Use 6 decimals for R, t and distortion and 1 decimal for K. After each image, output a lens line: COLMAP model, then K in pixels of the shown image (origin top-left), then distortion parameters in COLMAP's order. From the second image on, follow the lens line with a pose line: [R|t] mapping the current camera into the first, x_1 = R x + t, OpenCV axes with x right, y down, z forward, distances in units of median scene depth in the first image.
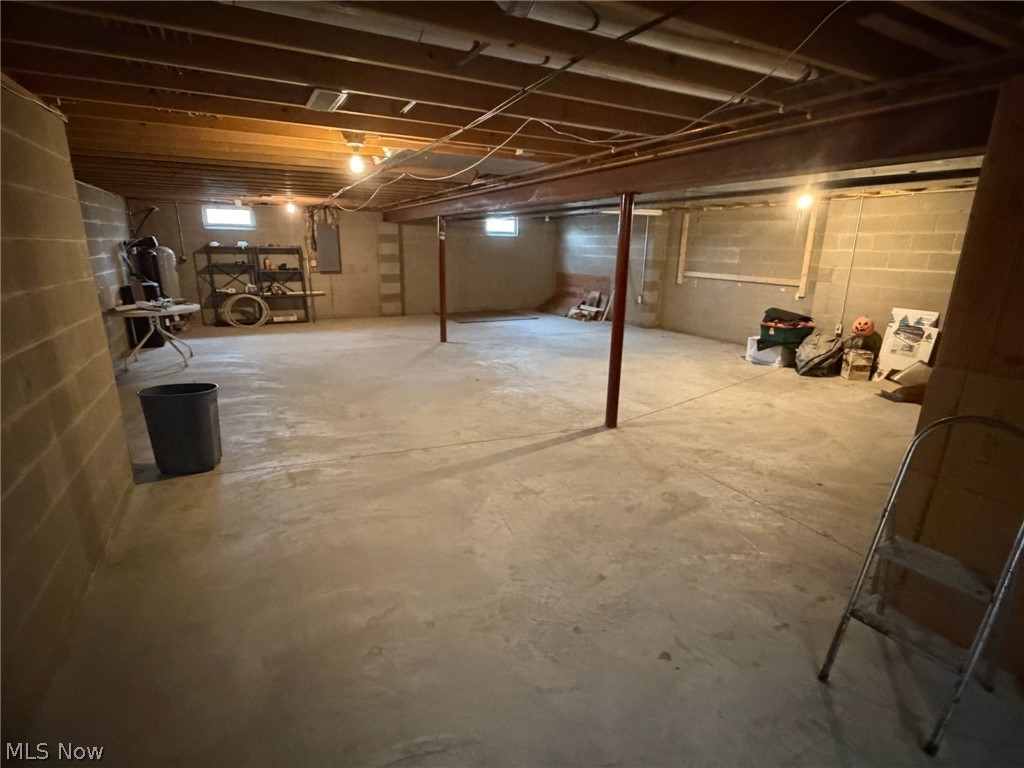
lens RADIAL K [[502.9, 0, 512.8], [0, 502.9, 385.2], [0, 0, 1]] dist [0.017457, -0.000340]
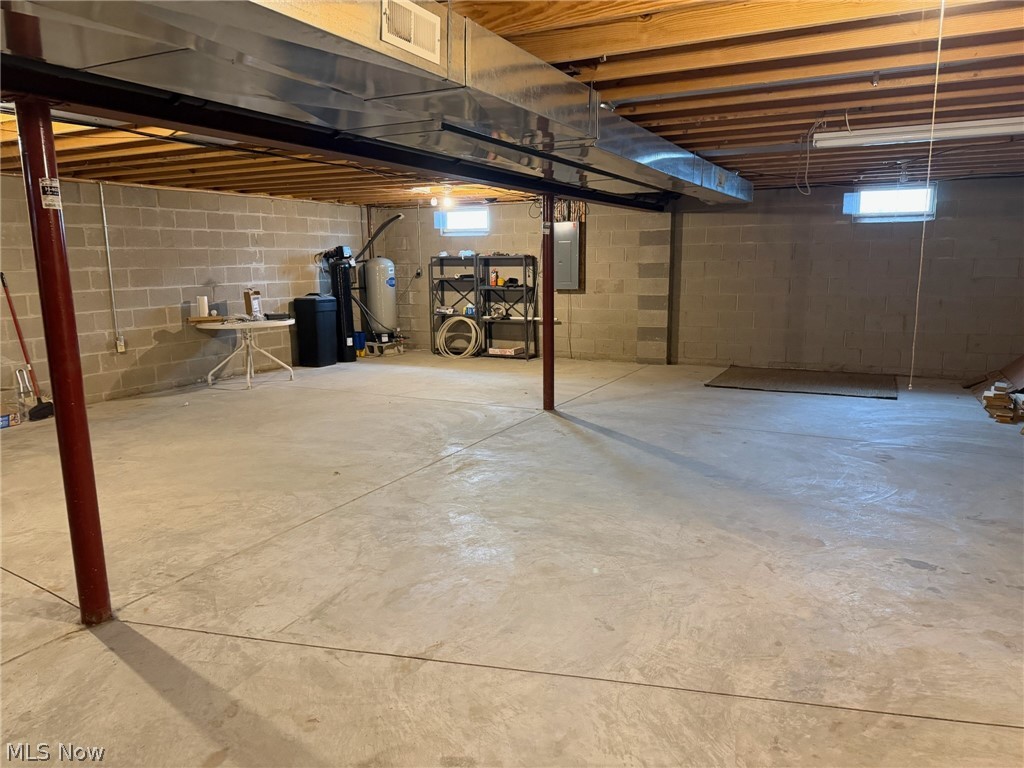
lens RADIAL K [[725.7, 0, 512.3], [0, 725.7, 384.1], [0, 0, 1]] dist [0.061122, -0.009072]
pose [[0.580947, 0.120922, -0.804909, 0.418847], [-0.200155, 0.979761, 0.002727, -0.091597], [0.788948, 0.159522, 0.593392, 0.393816]]
